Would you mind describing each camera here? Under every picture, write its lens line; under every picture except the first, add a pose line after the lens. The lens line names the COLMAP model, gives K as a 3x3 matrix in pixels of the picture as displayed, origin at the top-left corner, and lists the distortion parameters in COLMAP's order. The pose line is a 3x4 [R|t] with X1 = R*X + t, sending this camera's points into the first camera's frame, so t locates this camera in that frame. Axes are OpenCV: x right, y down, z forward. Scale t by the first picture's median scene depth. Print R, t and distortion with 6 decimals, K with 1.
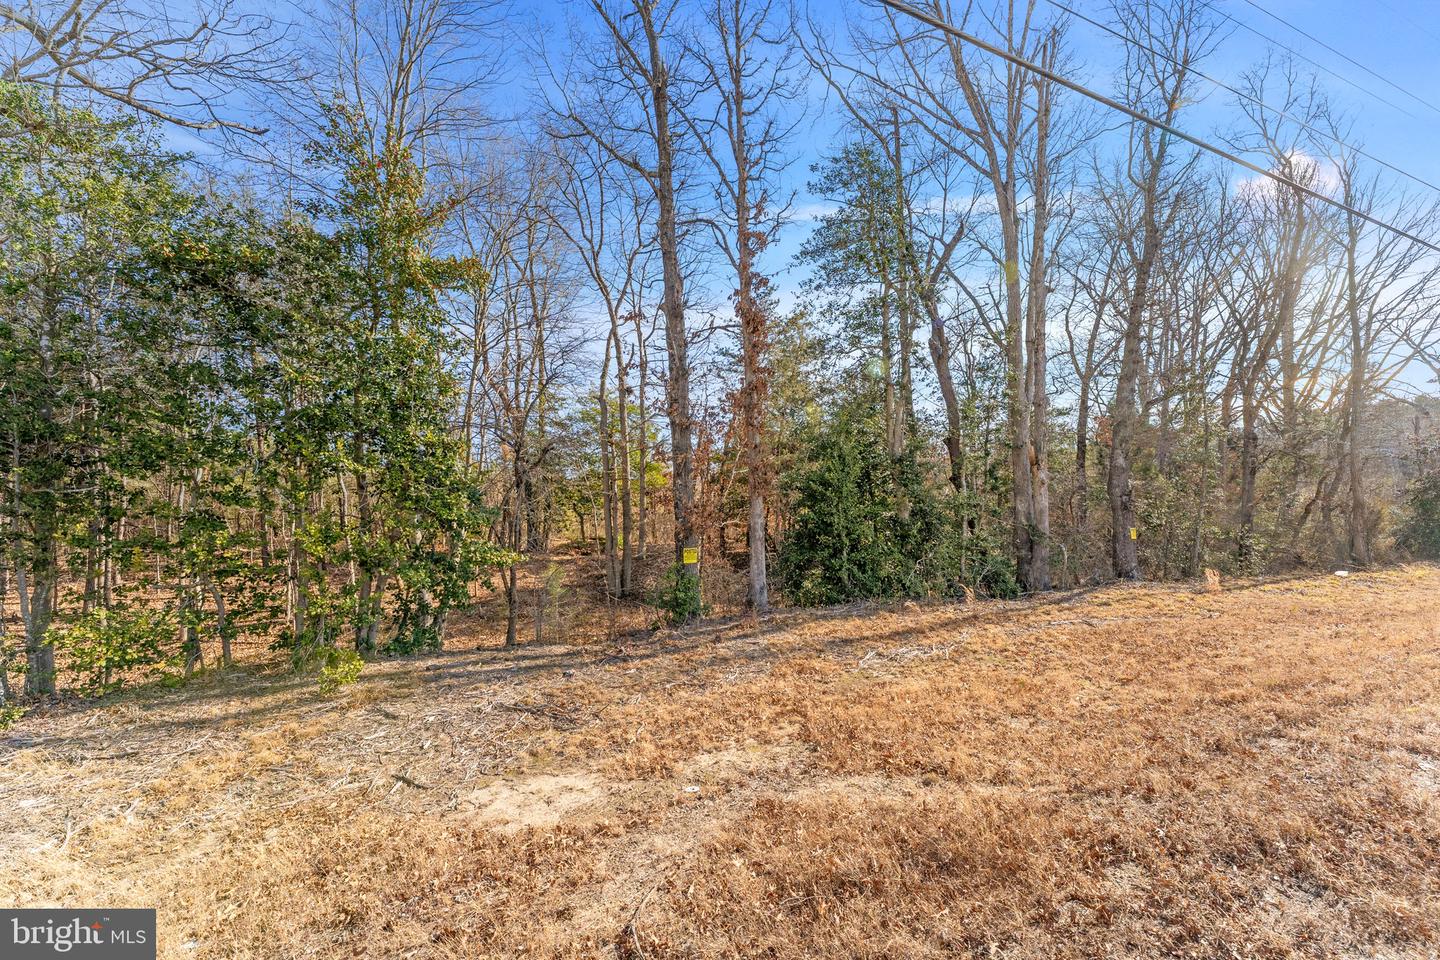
lens RADIAL K [[573.5, 0, 717.5], [0, 573.5, 483.5], [0, 0, 1]] dist [-0.001070, -0.000260]
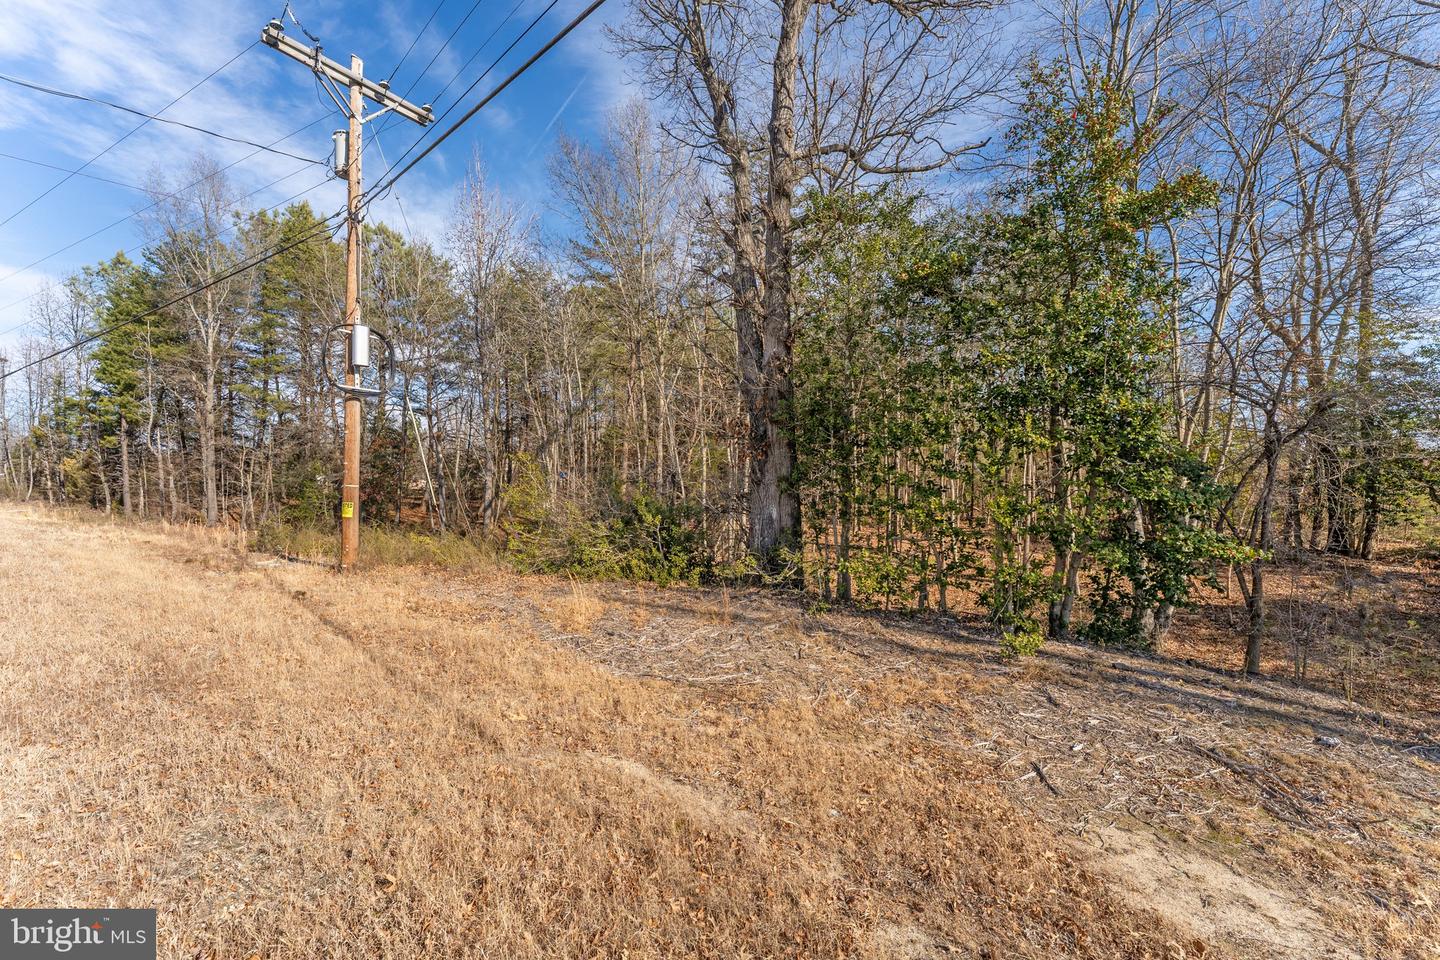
lens RADIAL K [[573.5, 0, 724.1], [0, 573.5, 483.5], [0, 0, 1]] dist [-0.001070, -0.000260]
pose [[0.400494, 0.032843, -0.915711, 0.058676], [0.007369, 0.999210, 0.039060, 0.001327], [0.916270, -0.022391, 0.399935, 0.101815]]
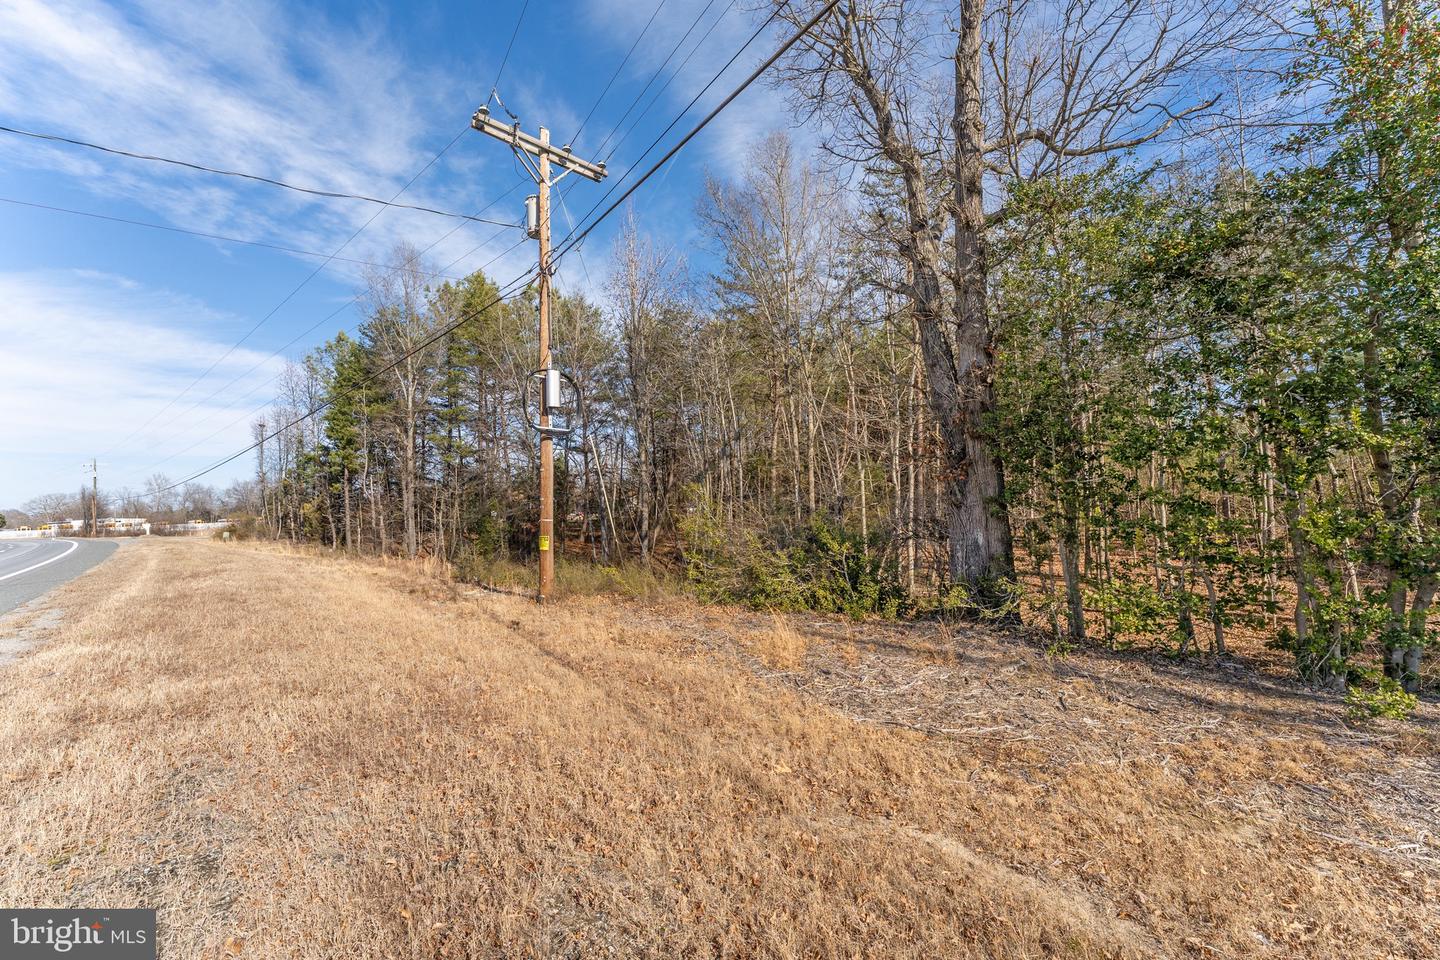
lens RADIAL K [[573.5, 0, 725.3], [0, 573.5, 484.7], [0, 0, 1]] dist [-0.001070, -0.000260]
pose [[0.198366, -0.019526, -0.979934, -0.049407], [0.044863, 0.998934, -0.010823, -0.000399], [0.979101, -0.041816, 0.199030, -0.025765]]
